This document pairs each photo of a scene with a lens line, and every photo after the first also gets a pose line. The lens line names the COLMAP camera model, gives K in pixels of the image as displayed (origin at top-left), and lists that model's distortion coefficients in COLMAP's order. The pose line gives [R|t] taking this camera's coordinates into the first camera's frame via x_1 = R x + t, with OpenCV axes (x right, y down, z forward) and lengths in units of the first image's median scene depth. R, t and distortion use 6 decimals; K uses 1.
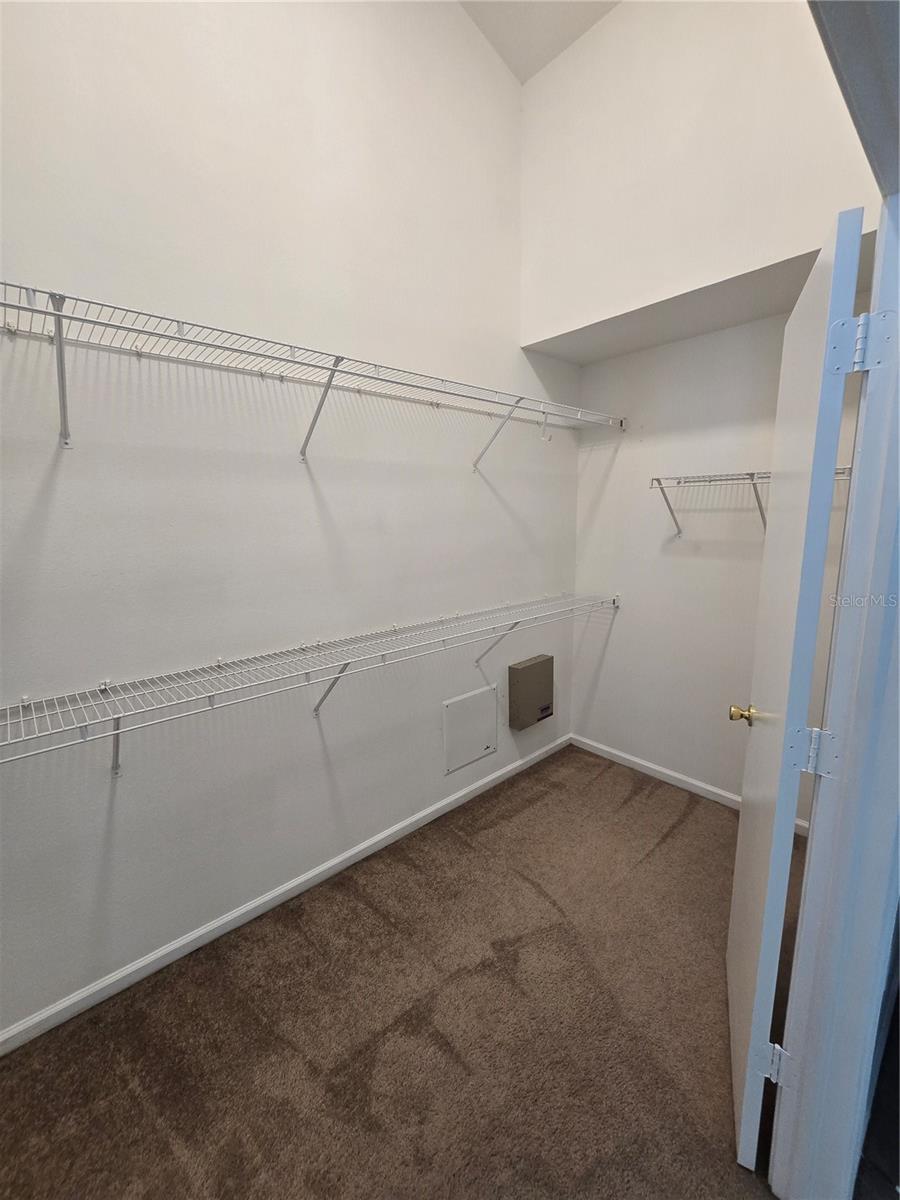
lens RADIAL K [[492.1, 0, 445.5], [0, 492.1, 597.2], [0, 0, 1]] dist [-0.001876, 0.000654]
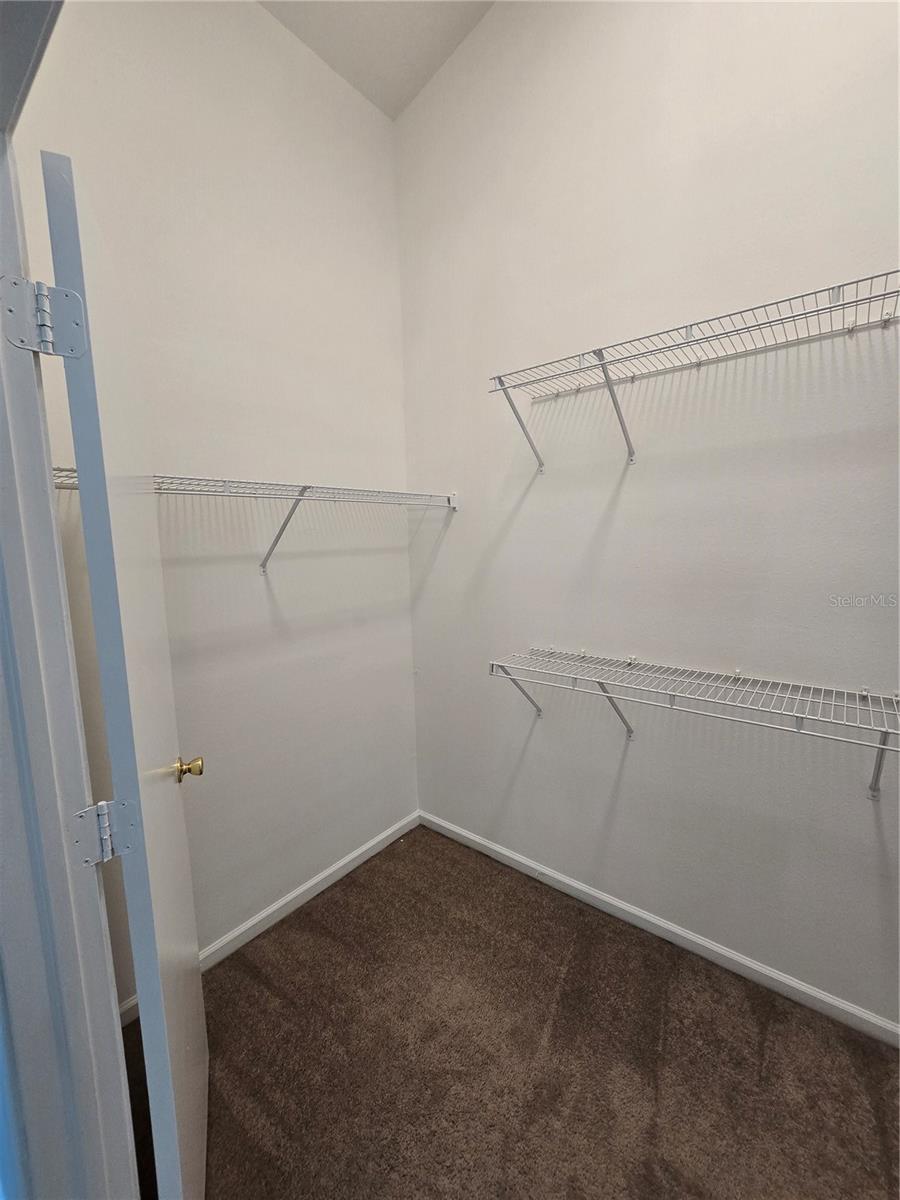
lens RADIAL K [[520.4, 0, 454.2], [0, 520.4, 570.9], [0, 0, 1]] dist [-0.055594, 0.009439]
pose [[0.111355, 0.094693, -0.989259, 0.406608], [-0.122527, 0.989163, 0.080892, -0.070268], [0.986198, 0.112203, 0.121750, 0.359340]]
